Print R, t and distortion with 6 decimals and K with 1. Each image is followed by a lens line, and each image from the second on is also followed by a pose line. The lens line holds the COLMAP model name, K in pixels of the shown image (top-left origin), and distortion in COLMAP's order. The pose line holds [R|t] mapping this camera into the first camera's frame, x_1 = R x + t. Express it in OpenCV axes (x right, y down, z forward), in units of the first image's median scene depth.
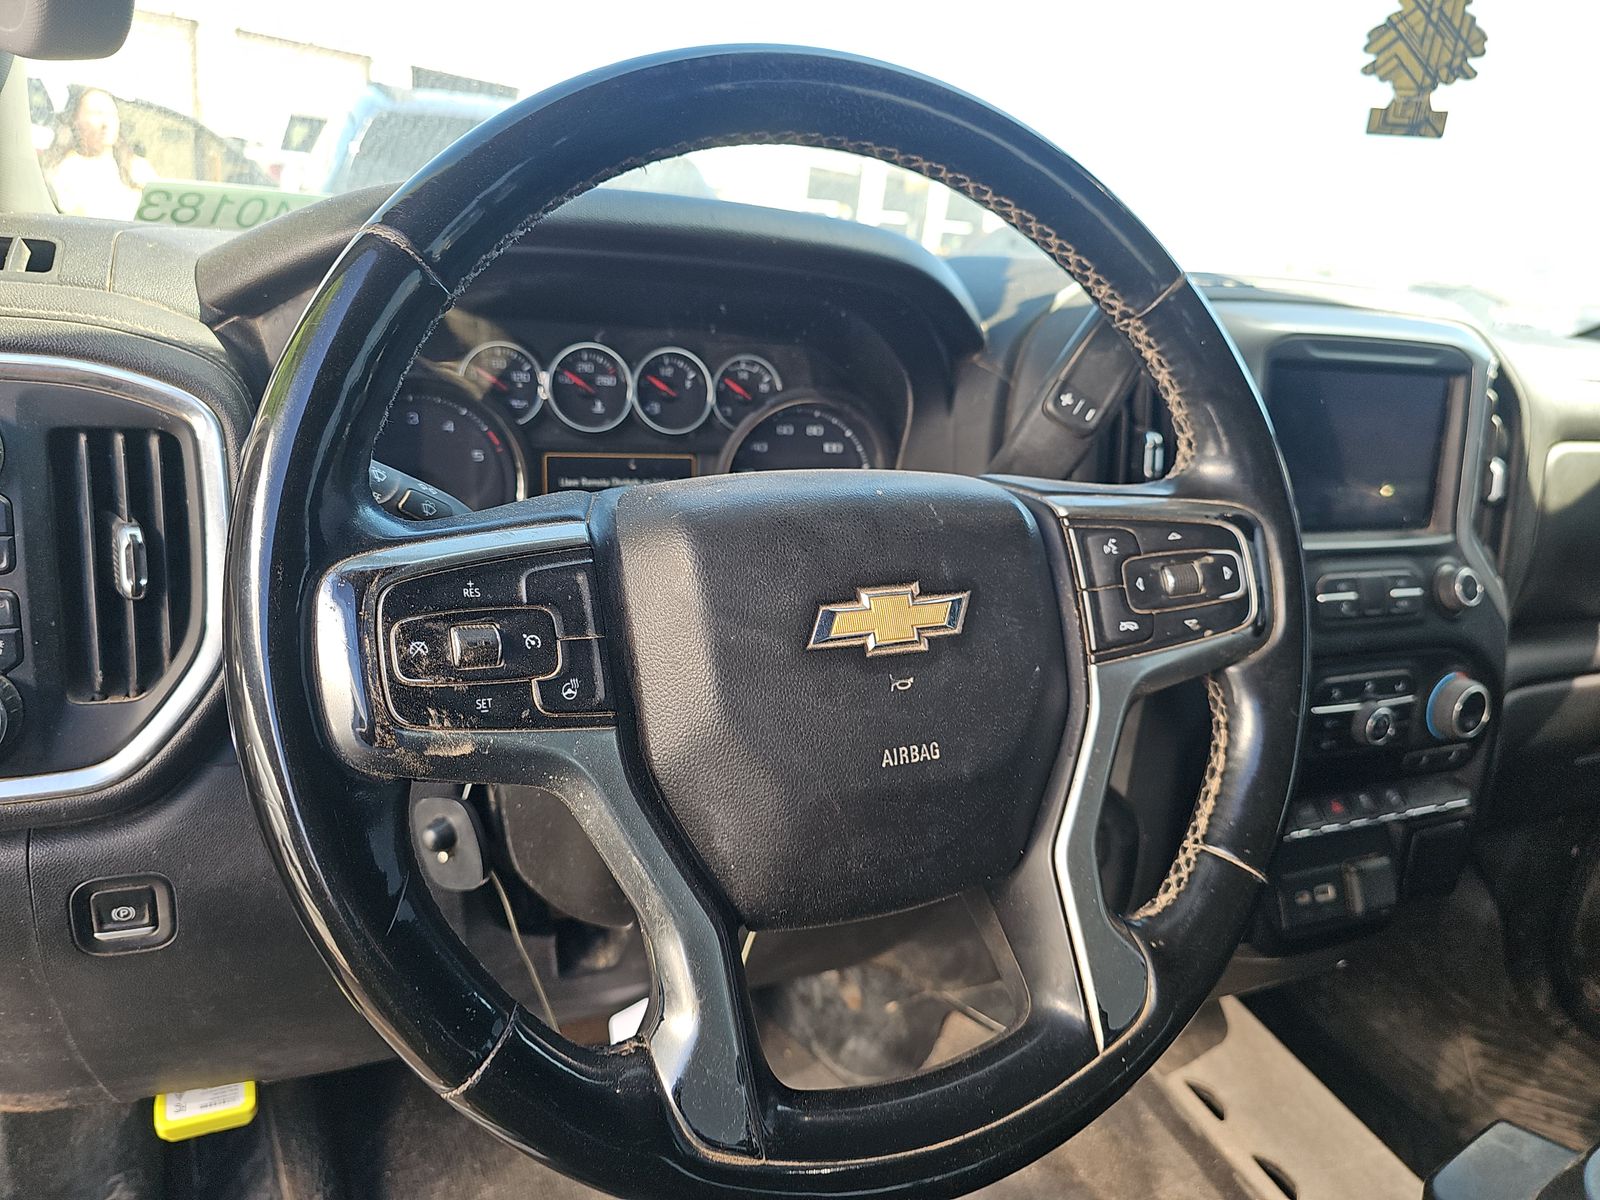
lens RADIAL K [[1064.2, 0, 781.3], [0, 1064.2, 609.4], [0, 0, 1]] dist [0.052556, -0.052216]
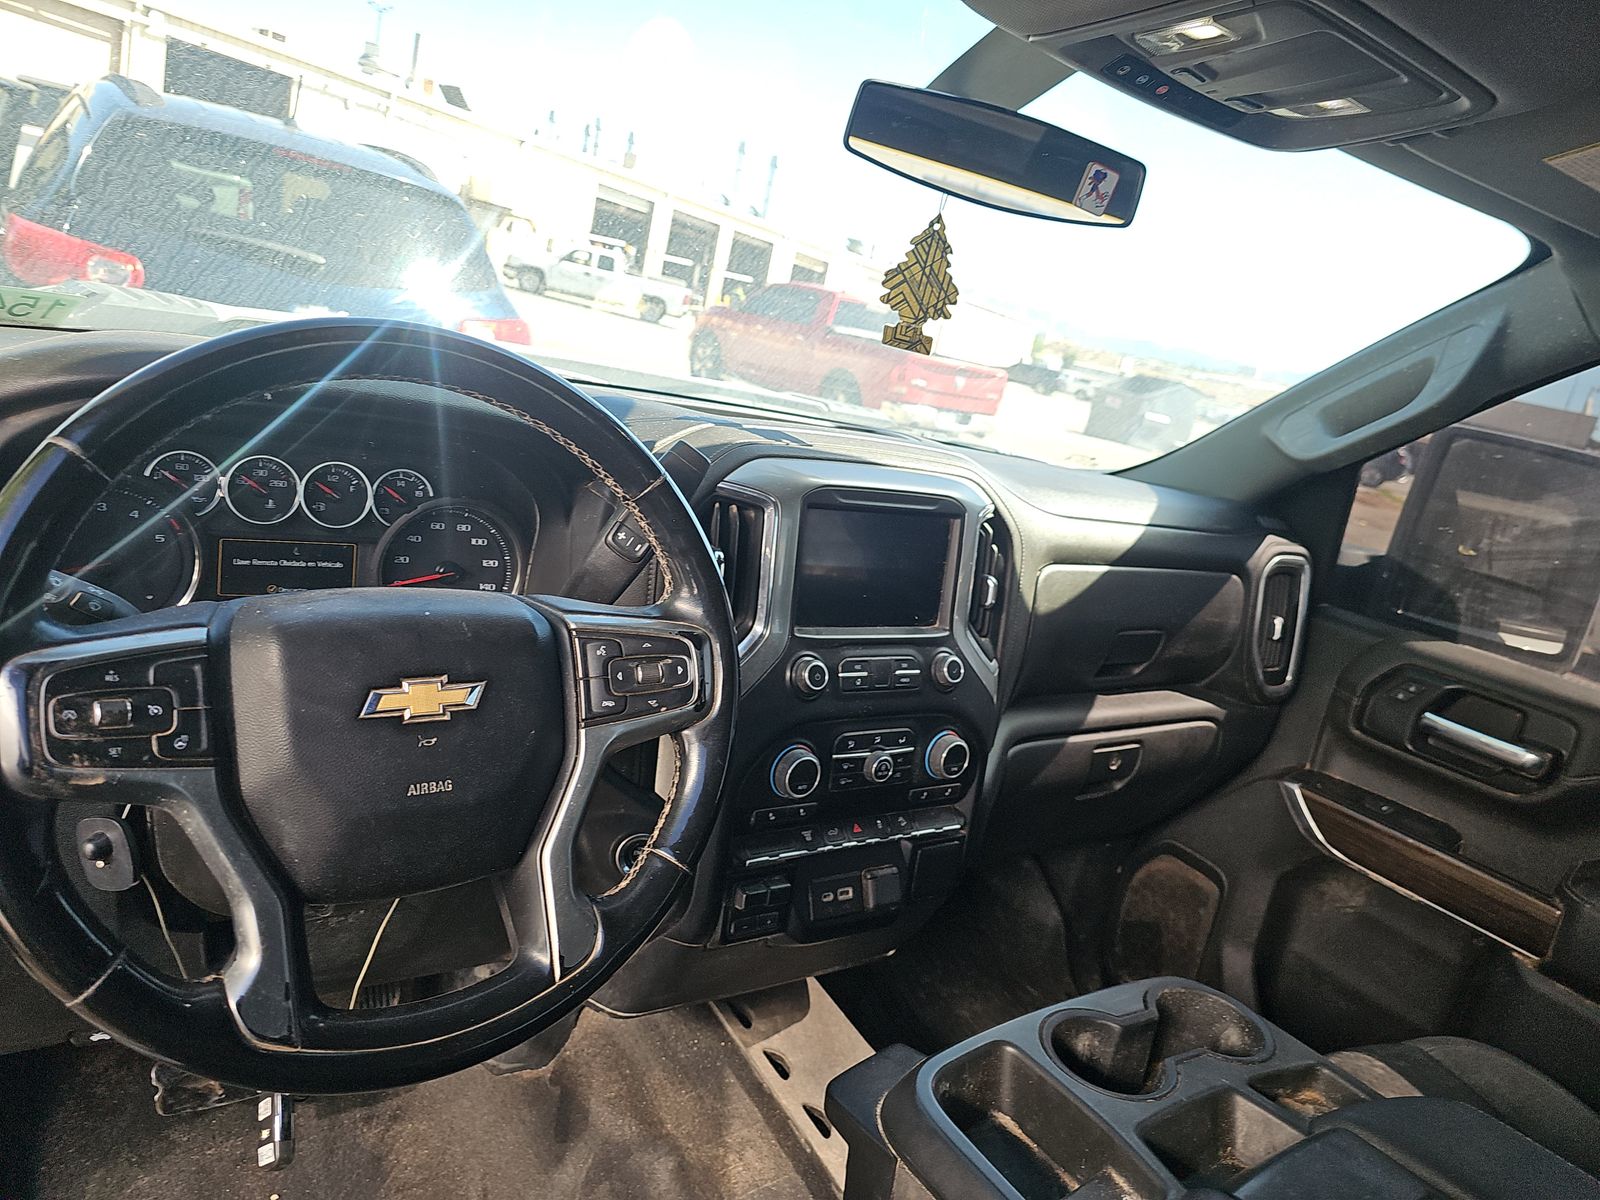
lens RADIAL K [[1064.2, 0, 789.1], [0, 1064.2, 602.2], [0, 0, 1]] dist [0.052556, -0.052216]
pose [[0.975107, 0.051794, 0.215600, 0.161774], [-0.044177, 0.998223, -0.040003, -0.053590], [-0.217289, 0.029483, 0.975662, -0.367252]]
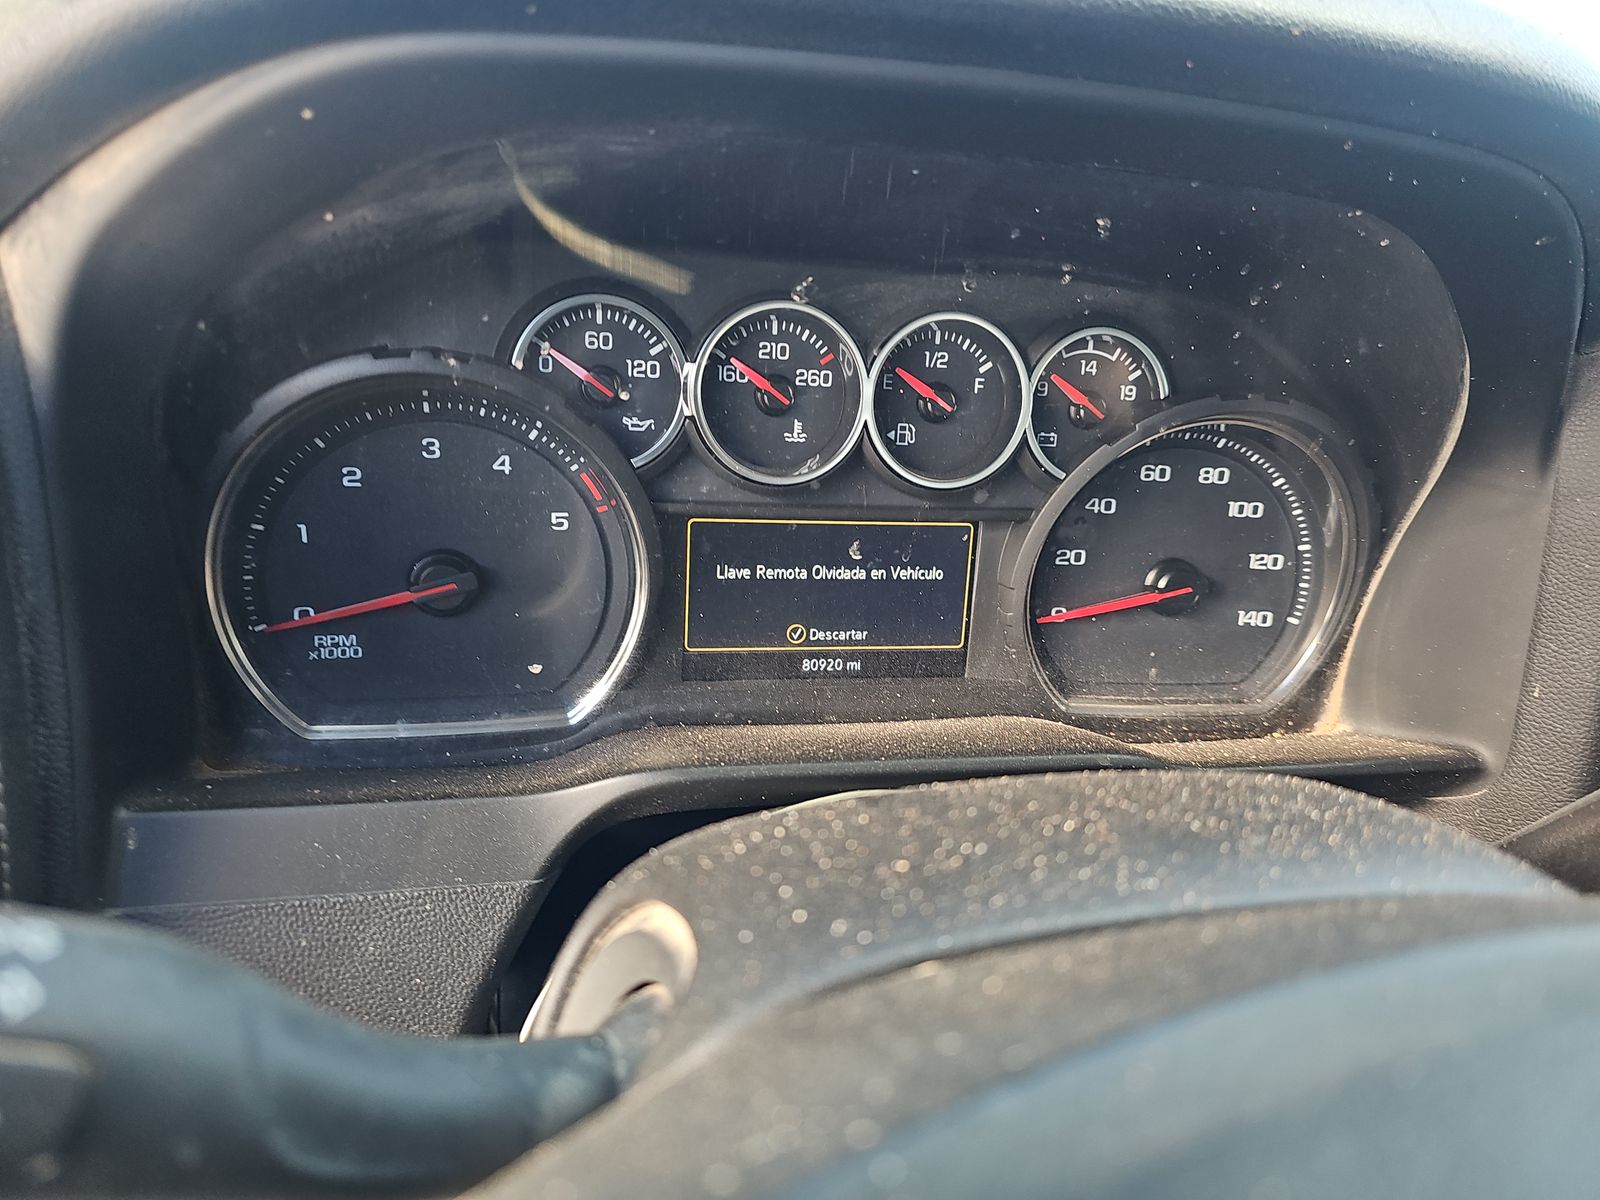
lens RADIAL K [[1064.2, 0, 802.8], [0, 1064.2, 639.5], [0, 0, 1]] dist [0.052556, -0.052216]
pose [[0.980889, 0.076587, -0.178861, -0.074516], [-0.061756, 0.994287, 0.087066, -0.142168], [0.184507, -0.074356, 0.980014, 0.526883]]
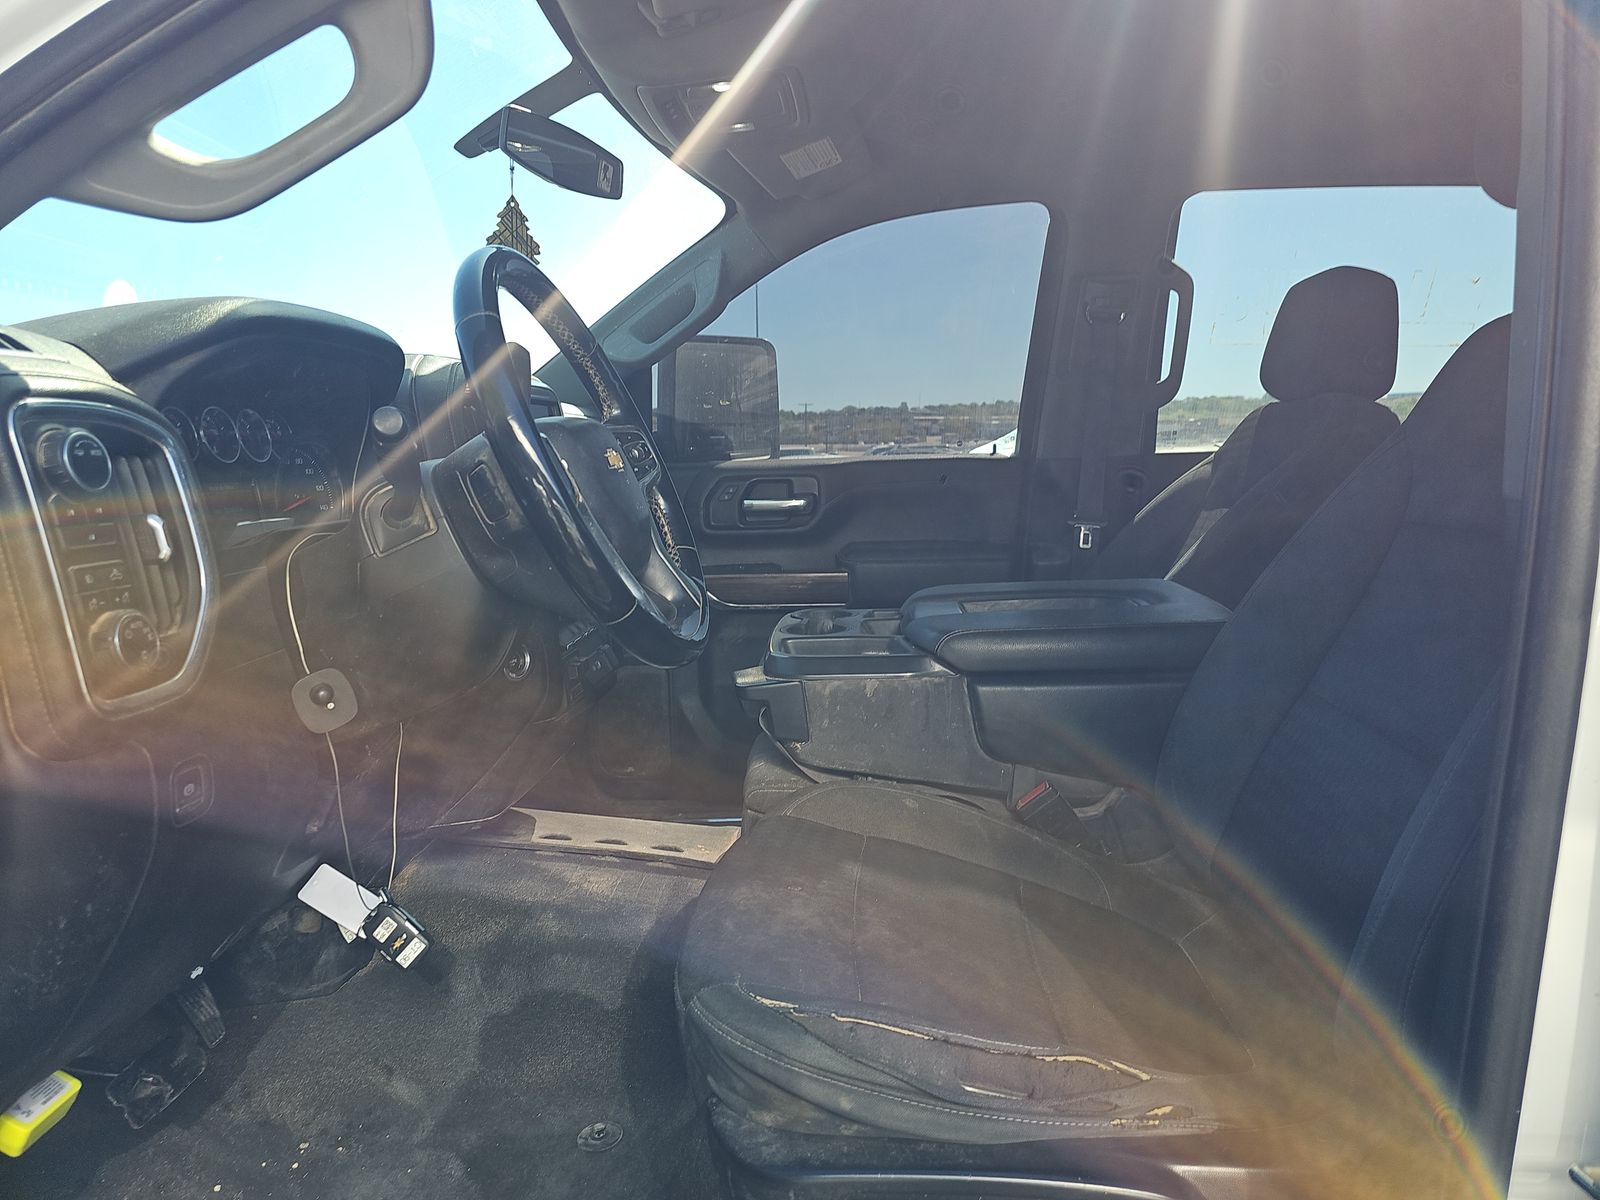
lens RADIAL K [[1064.2, 0, 810.3], [0, 1064.2, 609.0], [0, 0, 1]] dist [0.052556, -0.052216]
pose [[0.456175, -0.226264, 0.860645, -1.226727], [0.329010, 0.941491, 0.073130, 0.196170], [-0.826836, 0.249801, 0.503927, -0.394599]]
